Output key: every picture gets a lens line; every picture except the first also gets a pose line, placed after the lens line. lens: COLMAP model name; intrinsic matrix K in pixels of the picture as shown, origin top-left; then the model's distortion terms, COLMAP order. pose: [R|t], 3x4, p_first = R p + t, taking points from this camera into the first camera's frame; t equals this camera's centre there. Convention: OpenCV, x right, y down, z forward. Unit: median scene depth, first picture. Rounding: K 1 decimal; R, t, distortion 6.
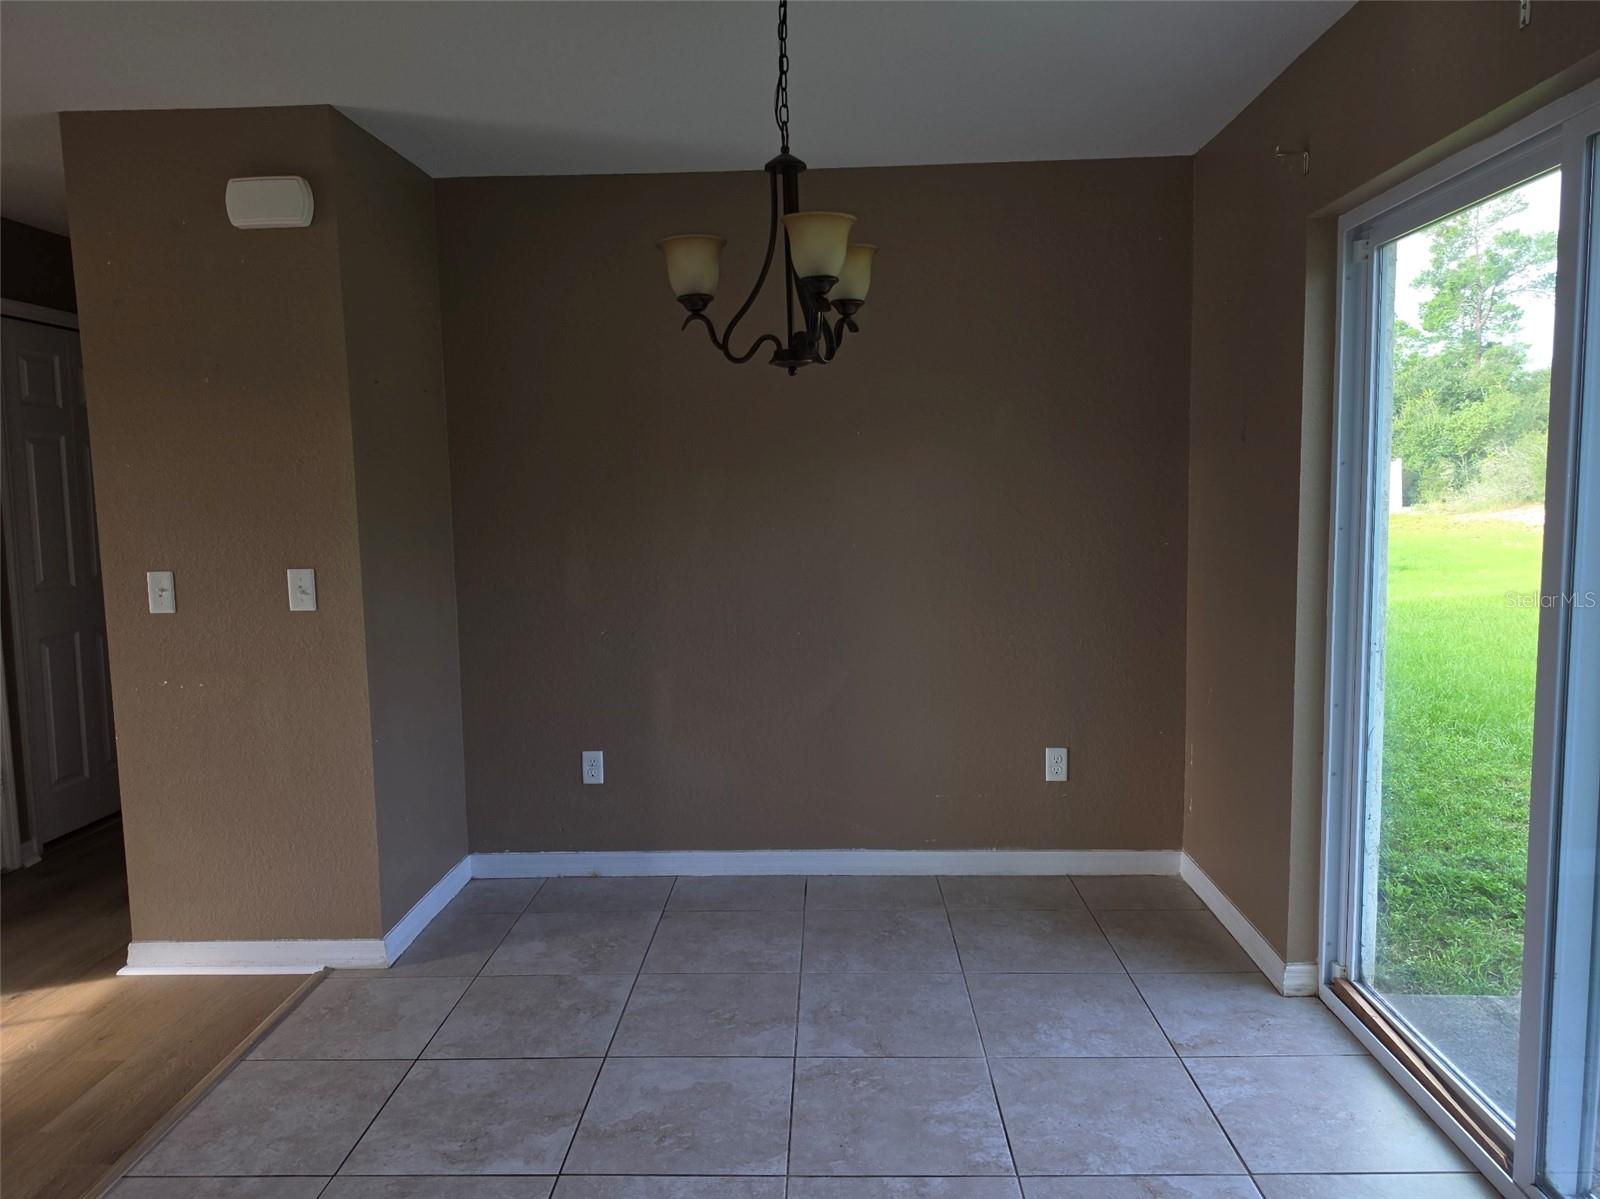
lens RADIAL K [[1118.6, 0, 800.0], [0, 1118.6, 599.5], [0, 0, 1]] dist [0.070271, -0.086778]
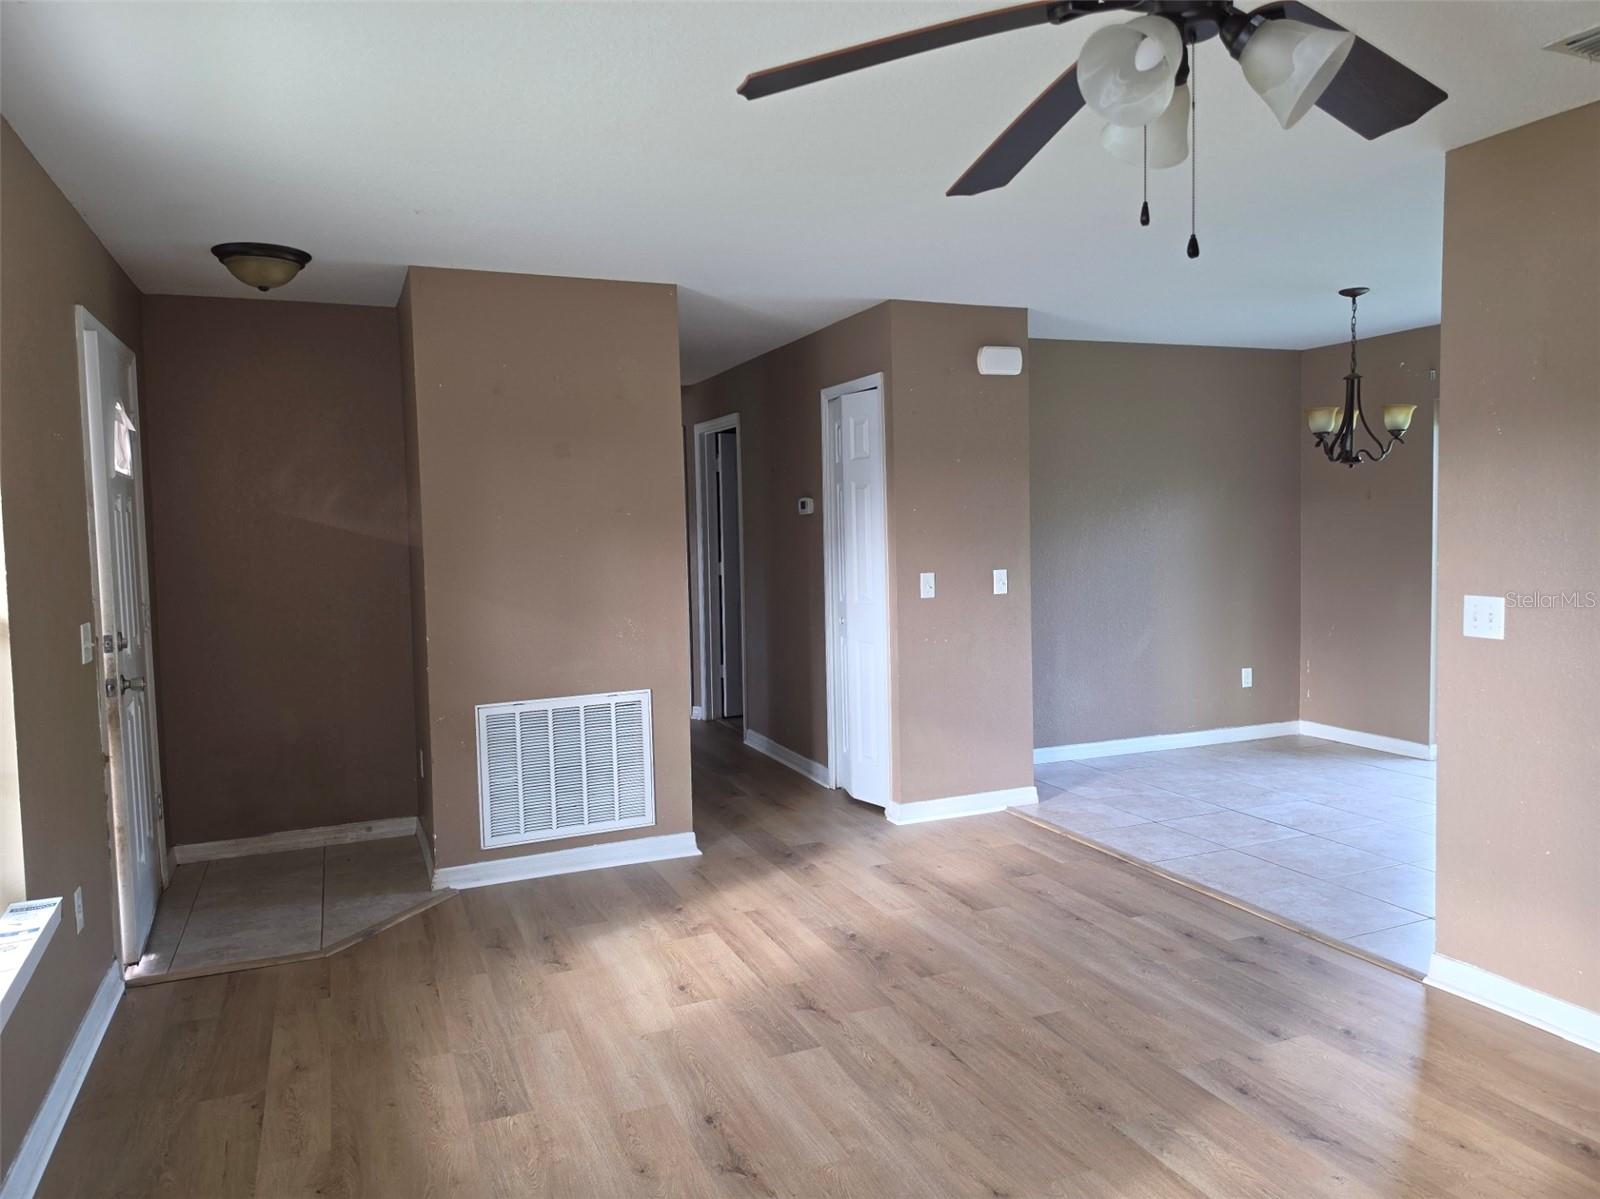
lens RADIAL K [[1117.2, 0, 799.2], [0, 1117.2, 589.5], [0, 0, 1]] dist [0.060436, -0.080219]
pose [[0.910162, -0.025484, 0.413468, -1.482940], [0.046179, 0.998127, -0.040134, 0.059888], [-0.411670, 0.055622, 0.909634, -0.437102]]
